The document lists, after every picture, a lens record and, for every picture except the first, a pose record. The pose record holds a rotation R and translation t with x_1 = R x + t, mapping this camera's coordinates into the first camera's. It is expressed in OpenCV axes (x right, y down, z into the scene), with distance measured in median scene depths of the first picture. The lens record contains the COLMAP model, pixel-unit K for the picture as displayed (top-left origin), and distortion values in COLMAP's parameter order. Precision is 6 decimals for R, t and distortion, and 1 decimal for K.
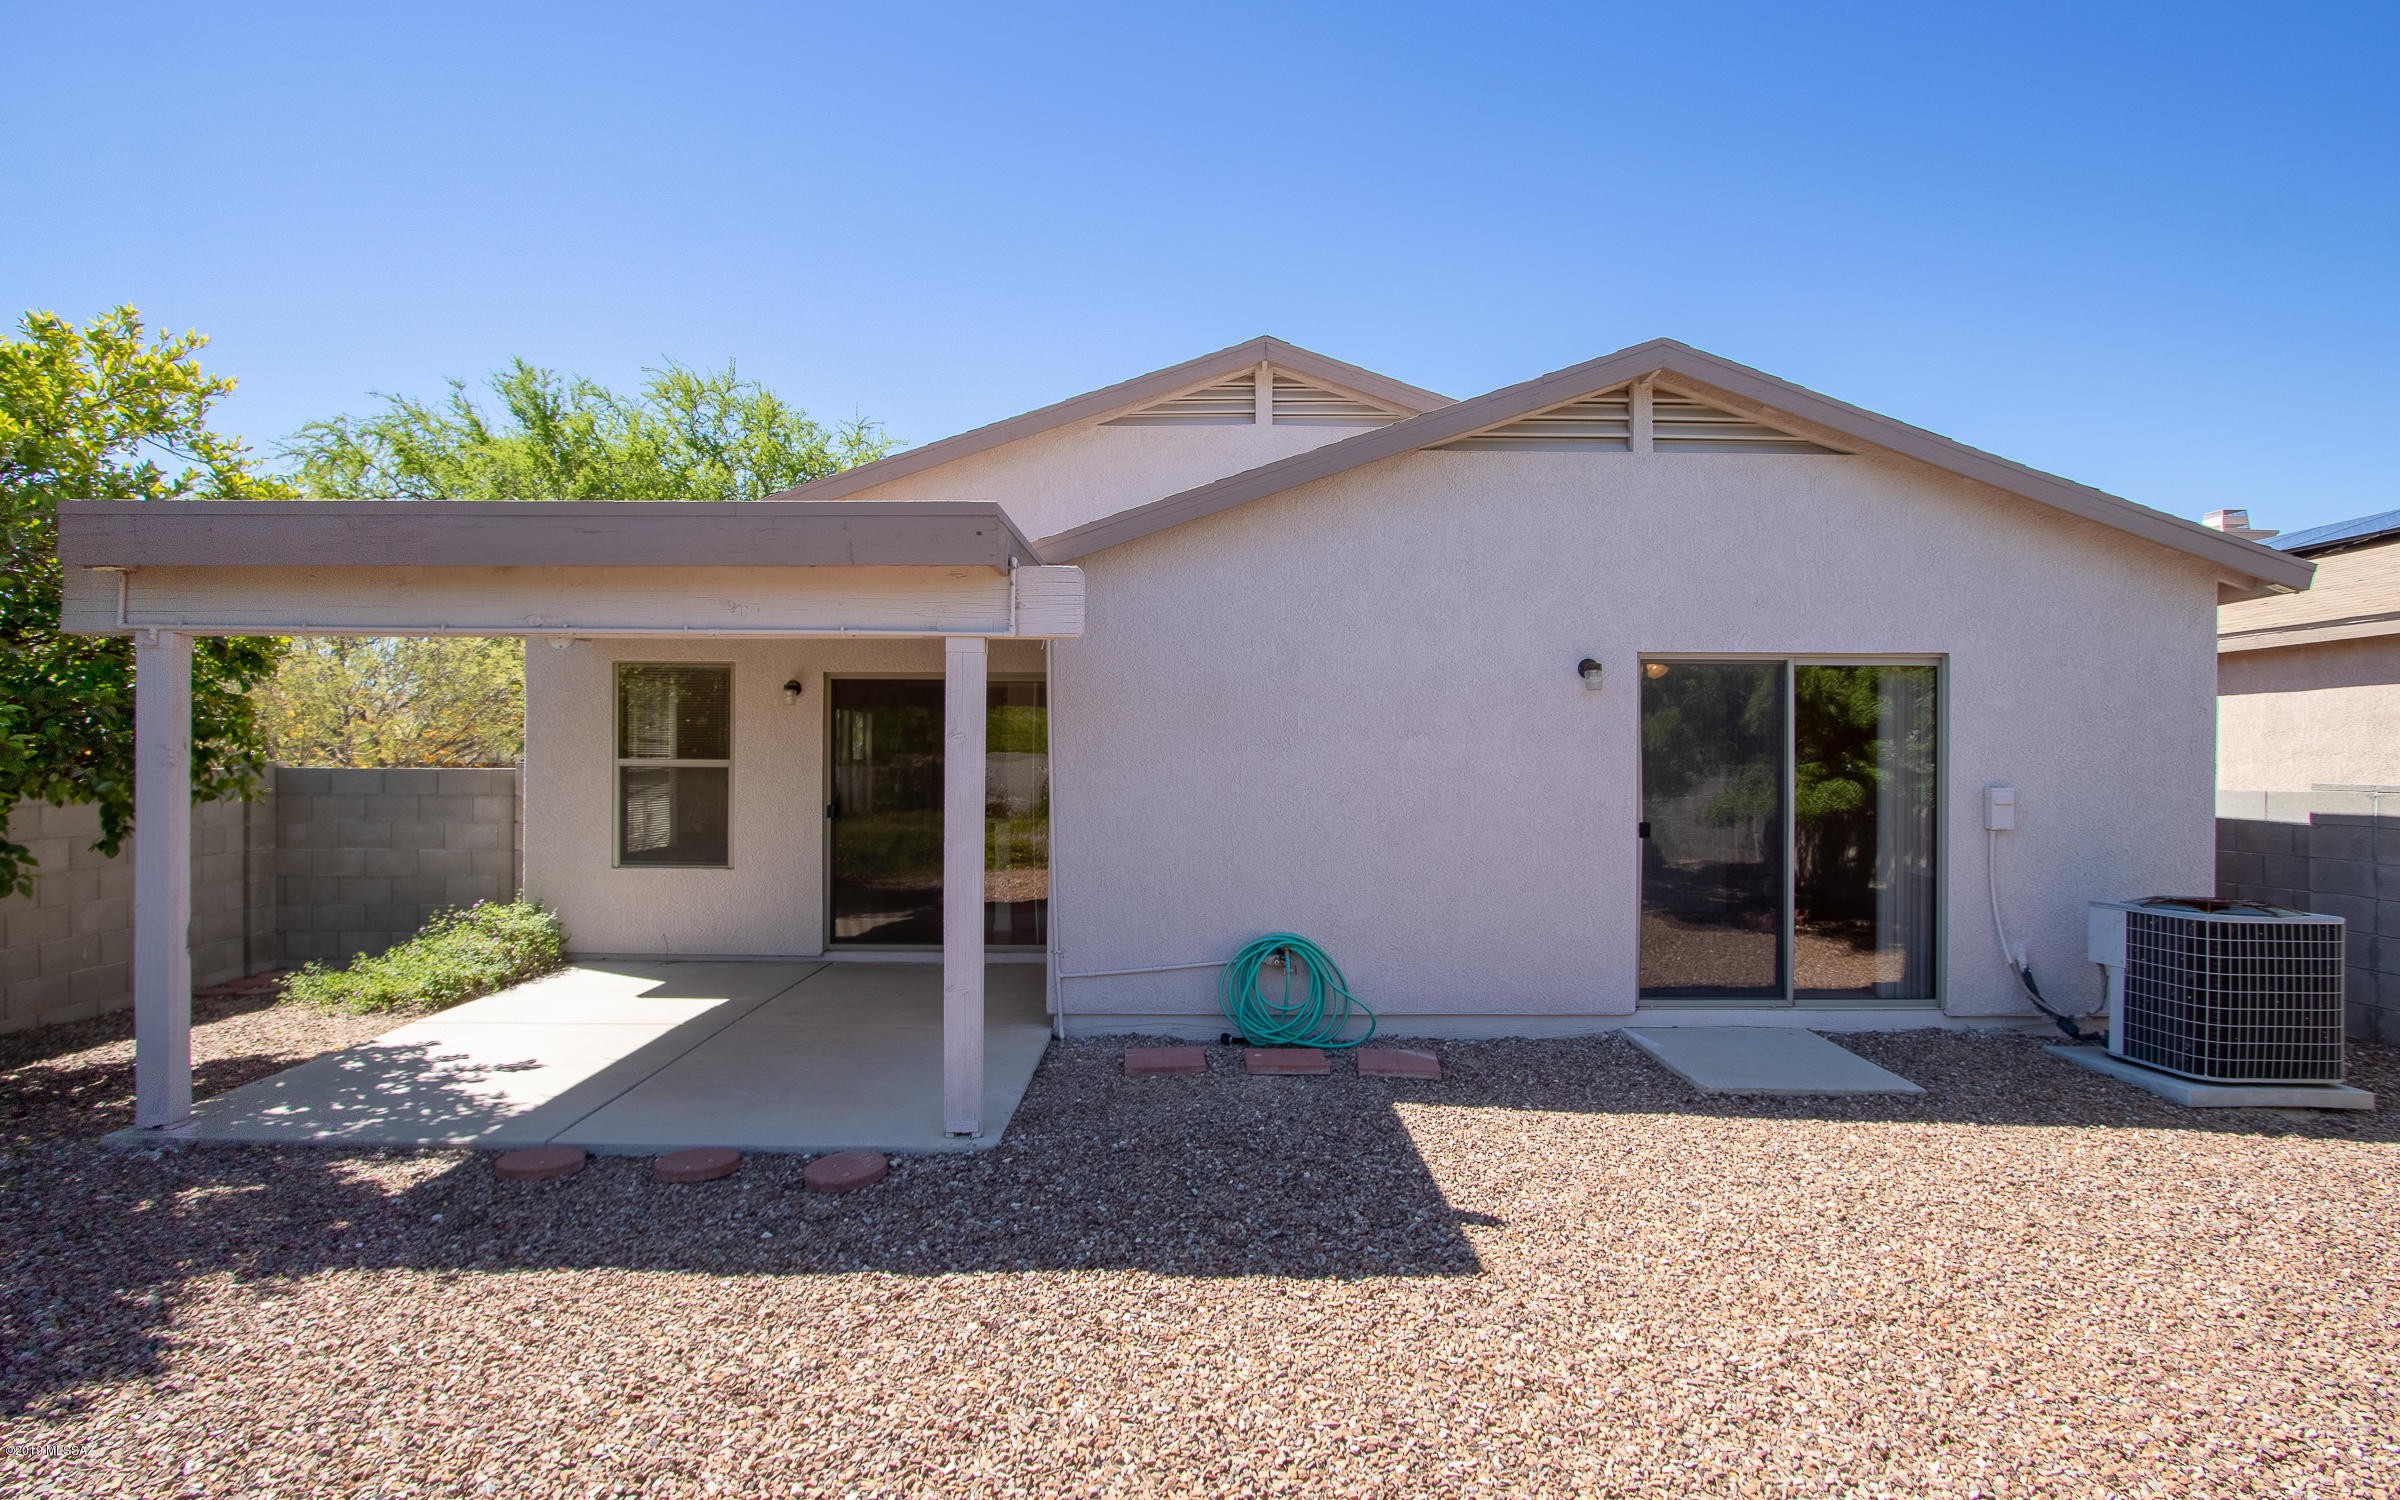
lens RADIAL K [[1126.0, 0, 1204.1], [0, 1126.0, 757.0], [0, 0, 1]] dist [-0.014815, 0.001260]
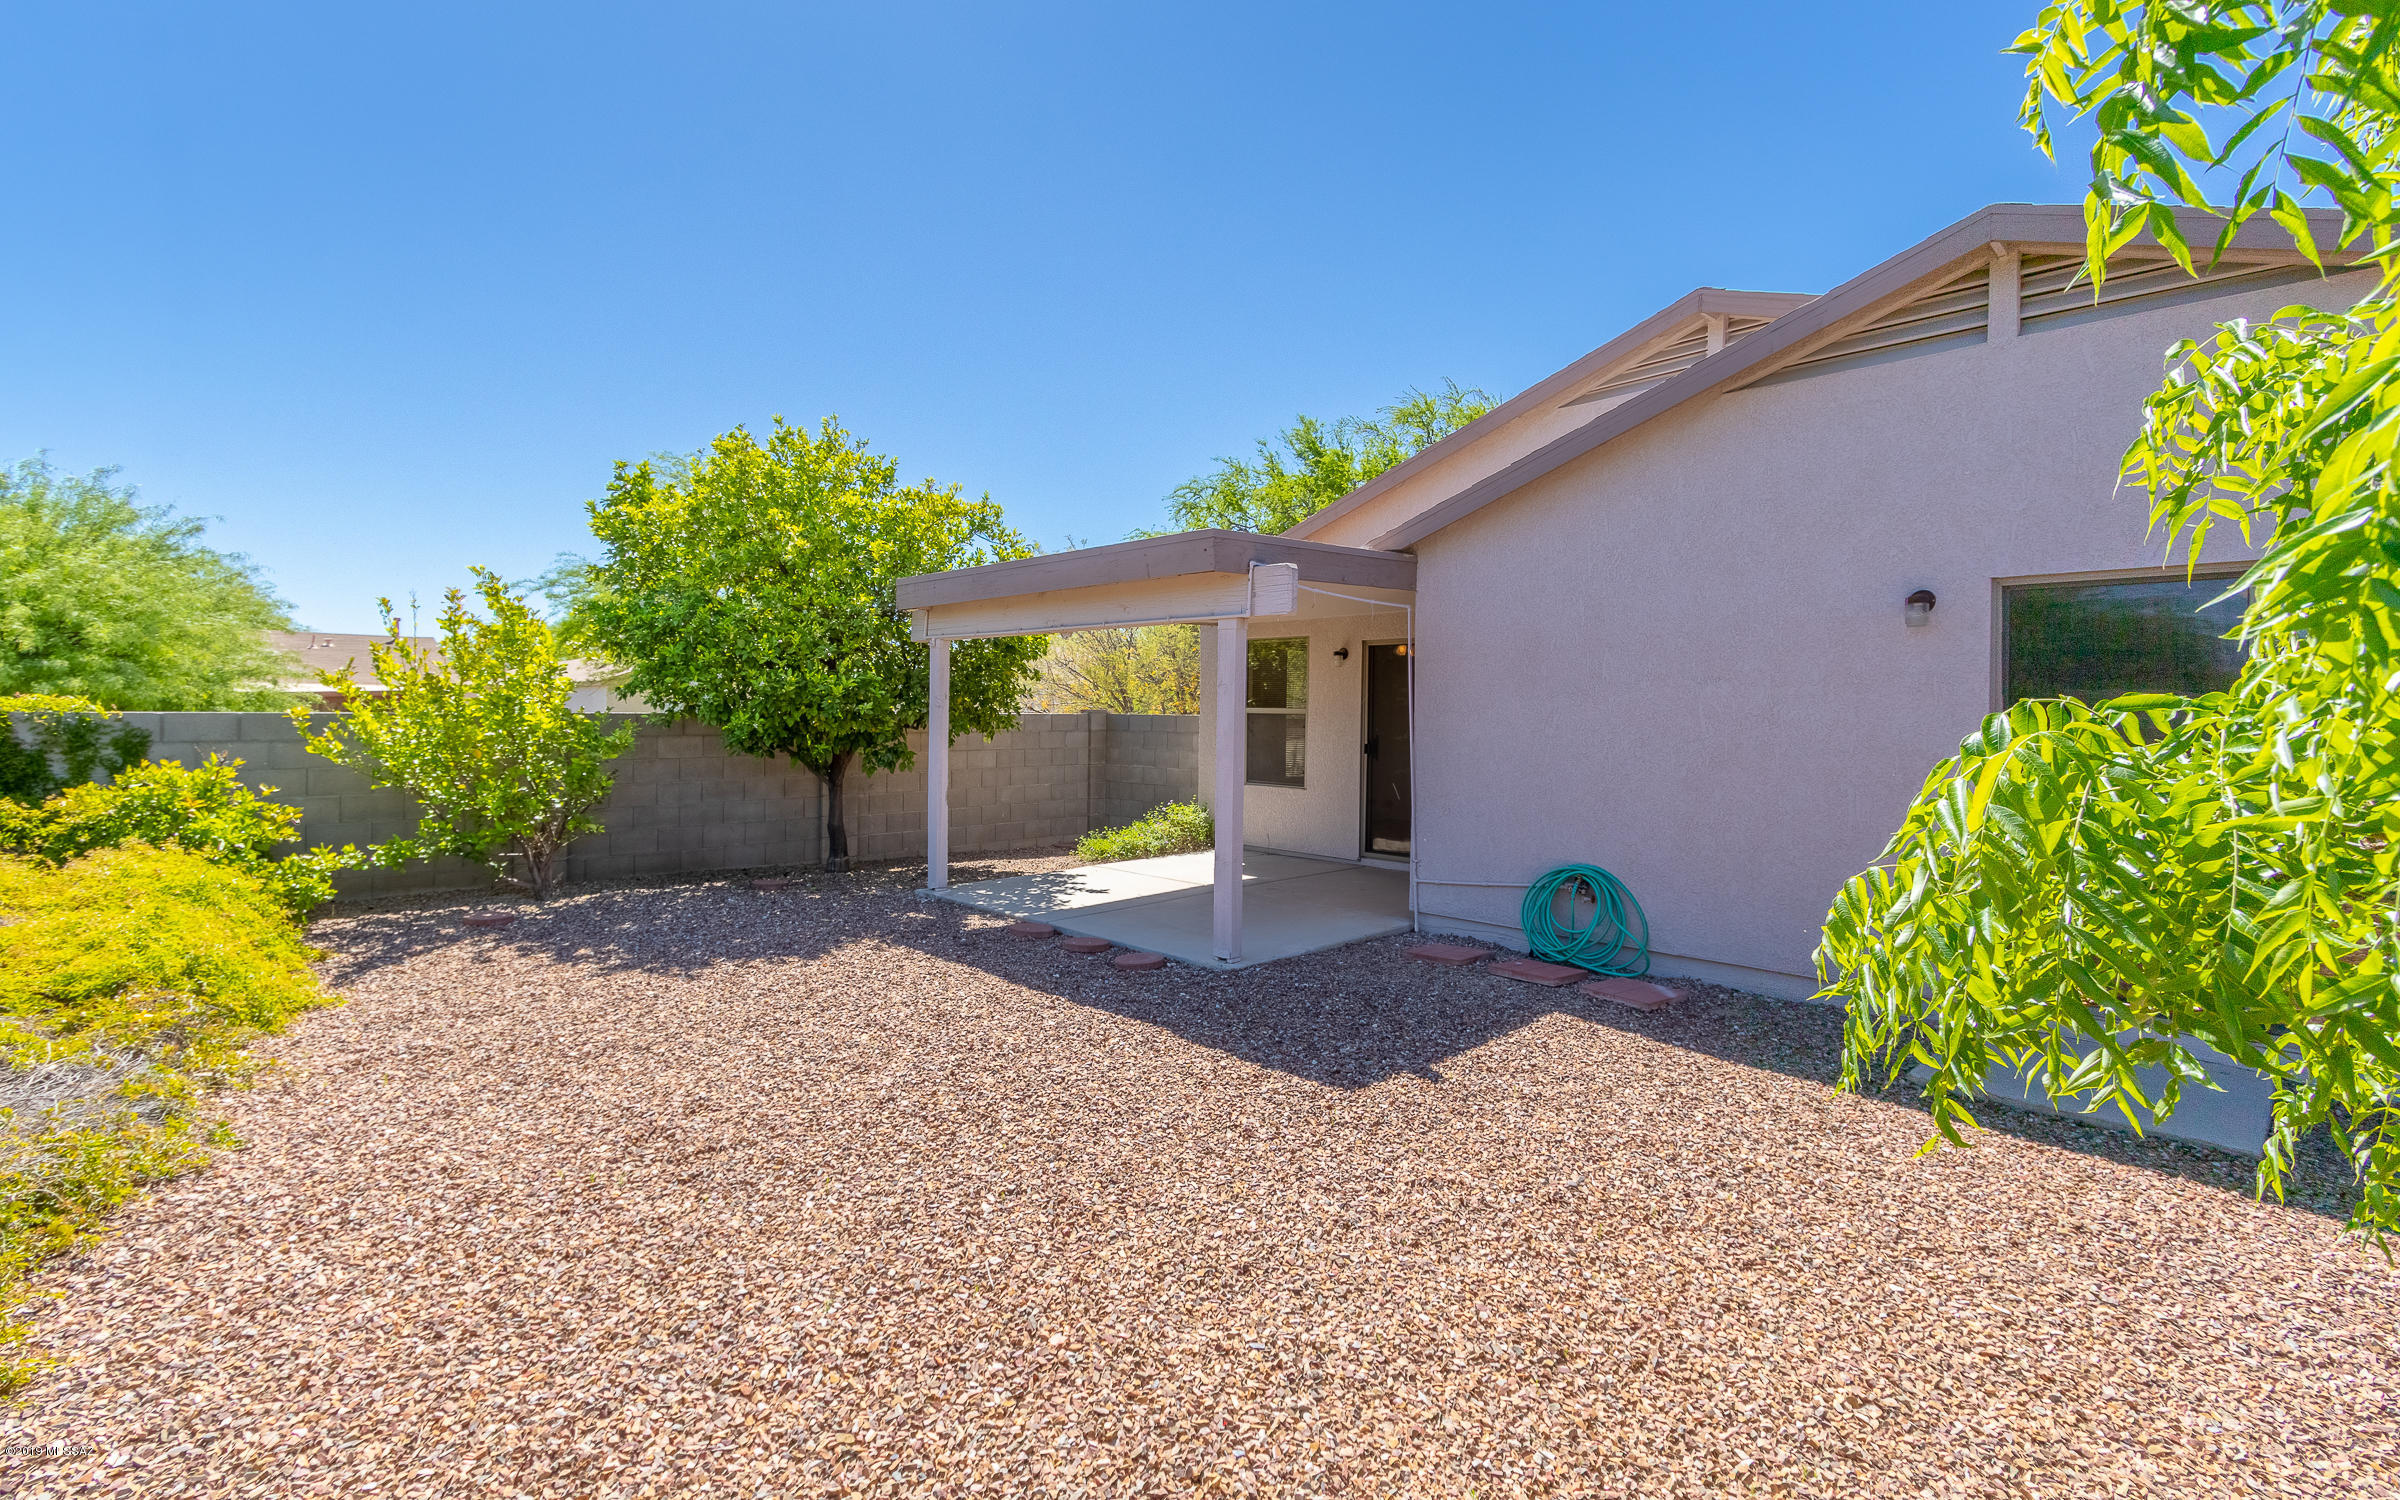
lens RADIAL K [[1094.5, 0, 1190.4], [0, 1094.5, 709.5], [0, 0, 1]] dist [0.015900, 0.000259]
pose [[0.684939, 0.001785, -0.728599, 0.660878], [-0.007067, 0.999966, -0.004194, 0.014932], [0.728566, 0.008021, 0.684928, -0.007083]]
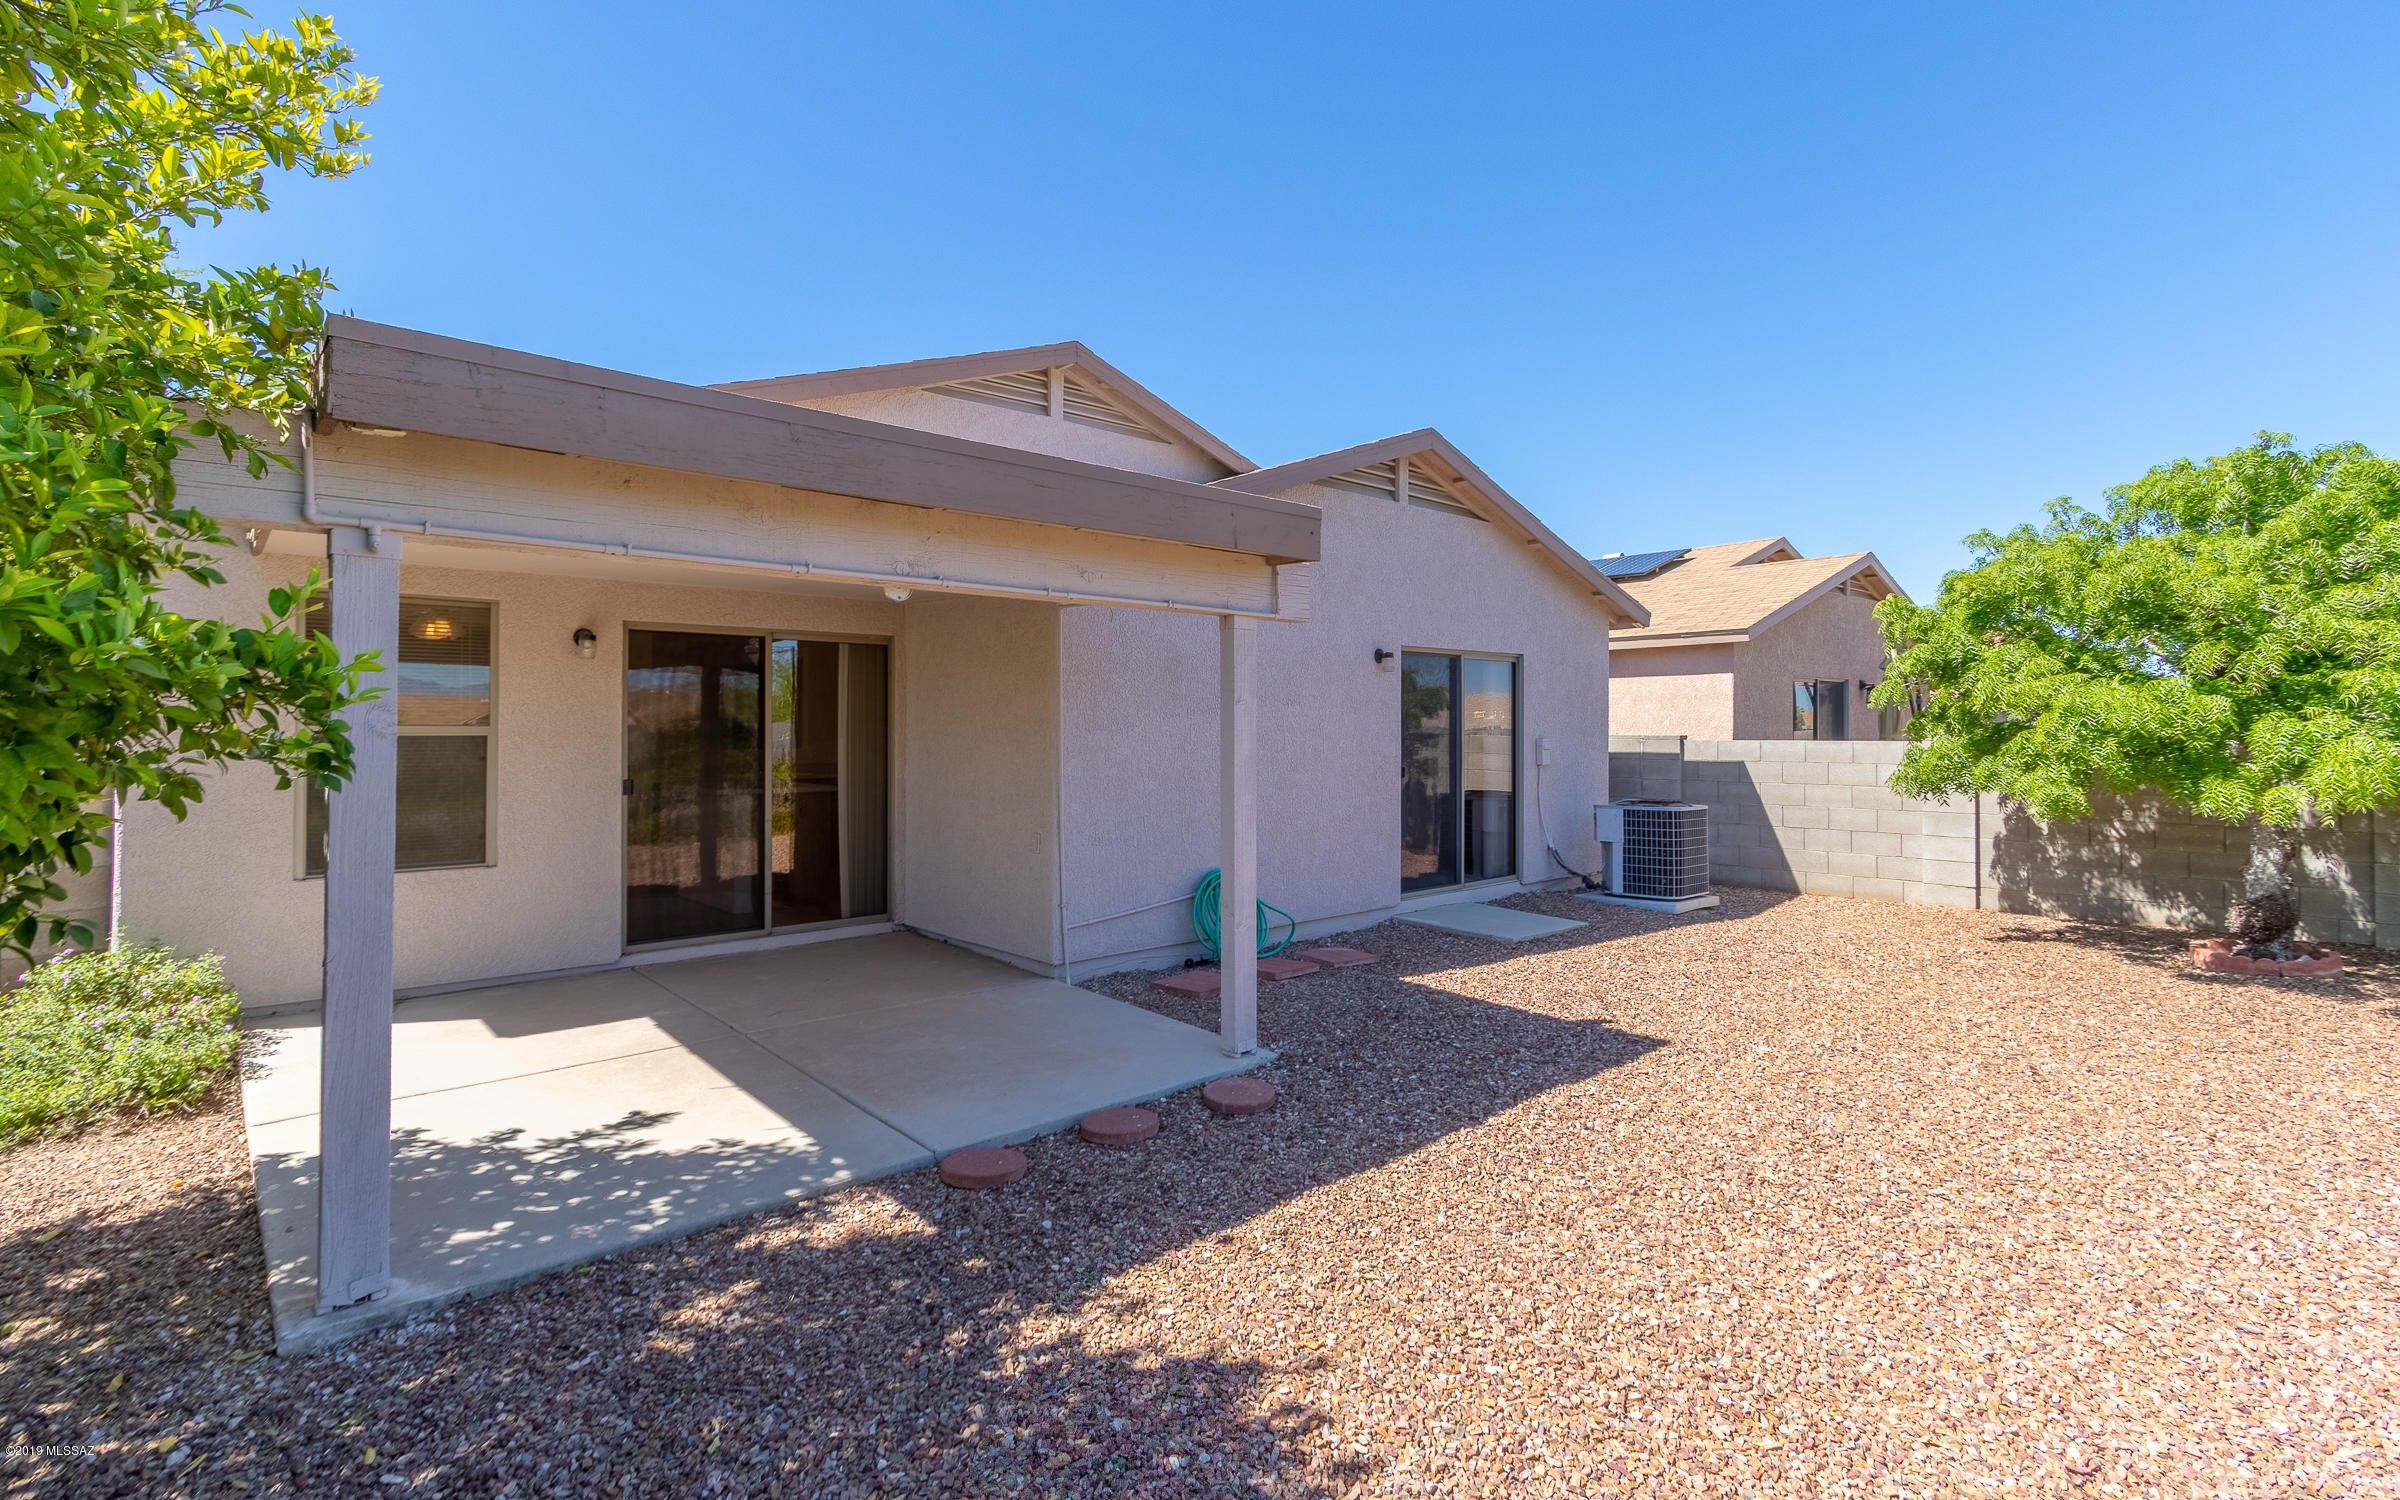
lens RADIAL K [[1094.5, 0, 1190.4], [0, 1094.5, 709.5], [0, 0, 1]] dist [0.015900, 0.000259]
pose [[0.754743, 0.004488, 0.656006, -0.826097], [0.002622, 0.999948, -0.009857, -0.000800], [-0.656016, 0.009160, 0.754692, 0.163632]]
